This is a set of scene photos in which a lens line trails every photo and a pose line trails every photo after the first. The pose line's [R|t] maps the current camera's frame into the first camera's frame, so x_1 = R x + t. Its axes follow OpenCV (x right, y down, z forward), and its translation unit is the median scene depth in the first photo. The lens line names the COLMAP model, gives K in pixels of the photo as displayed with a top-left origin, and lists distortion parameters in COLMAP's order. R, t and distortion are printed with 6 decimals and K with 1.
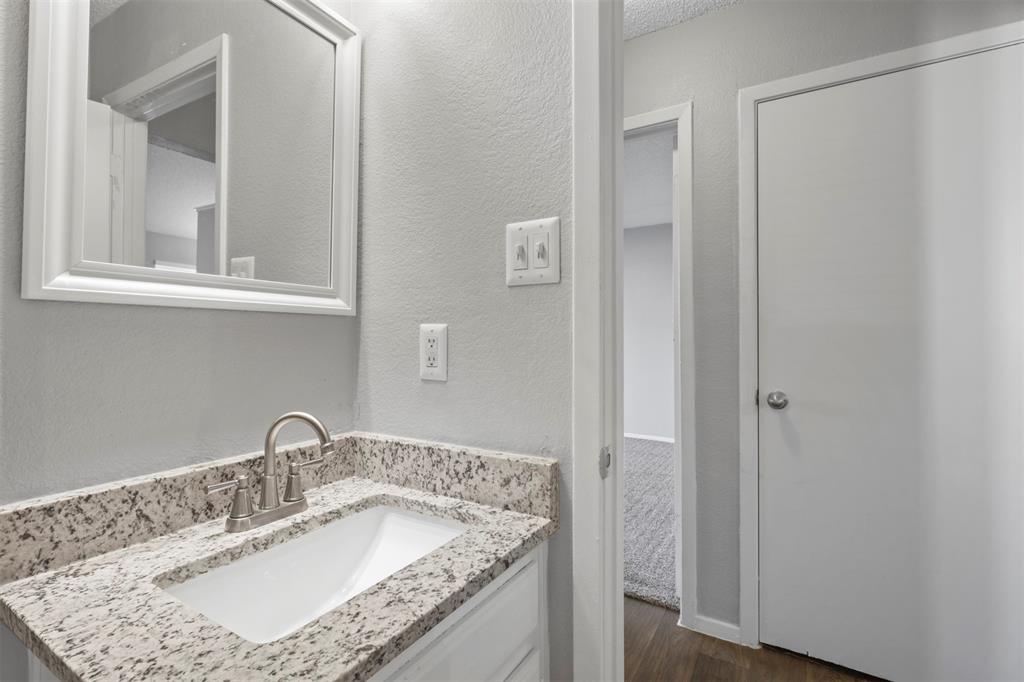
lens RADIAL K [[472.3, 0, 503.8], [0, 472.3, 330.1], [0, 0, 1]] dist [0.000830, -0.000937]
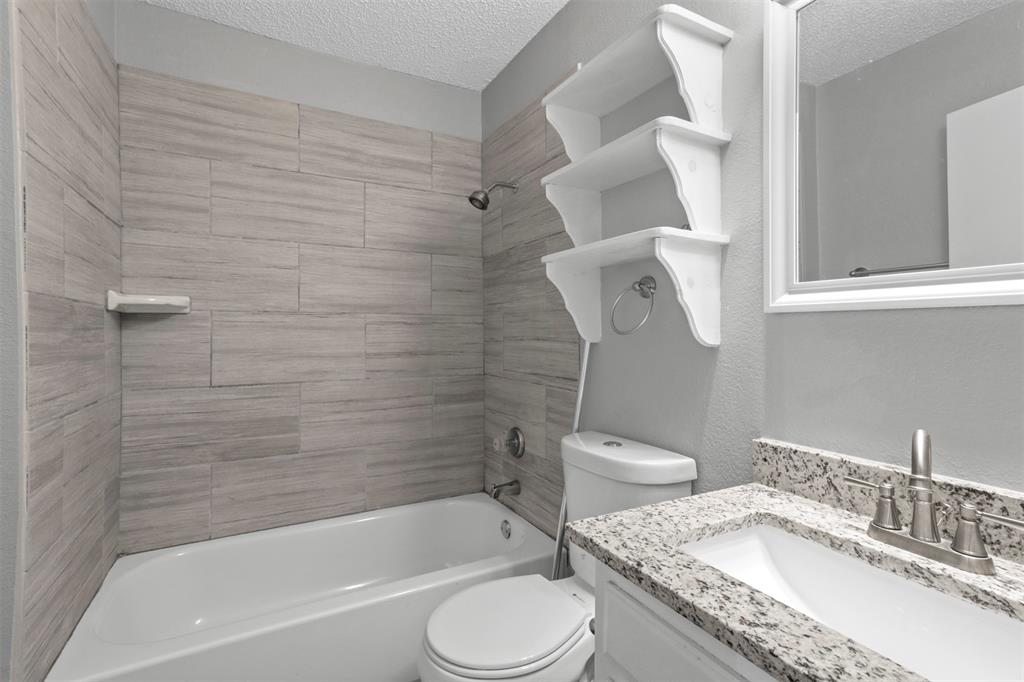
lens RADIAL K [[472.3, 0, 503.8], [0, 472.3, 330.1], [0, 0, 1]] dist [0.000830, -0.000937]
pose [[-0.500061, -0.005515, -0.865972, 0.792470], [0.004949, 0.999945, -0.009226, 0.002074], [0.865976, -0.008899, -0.500007, 0.975216]]
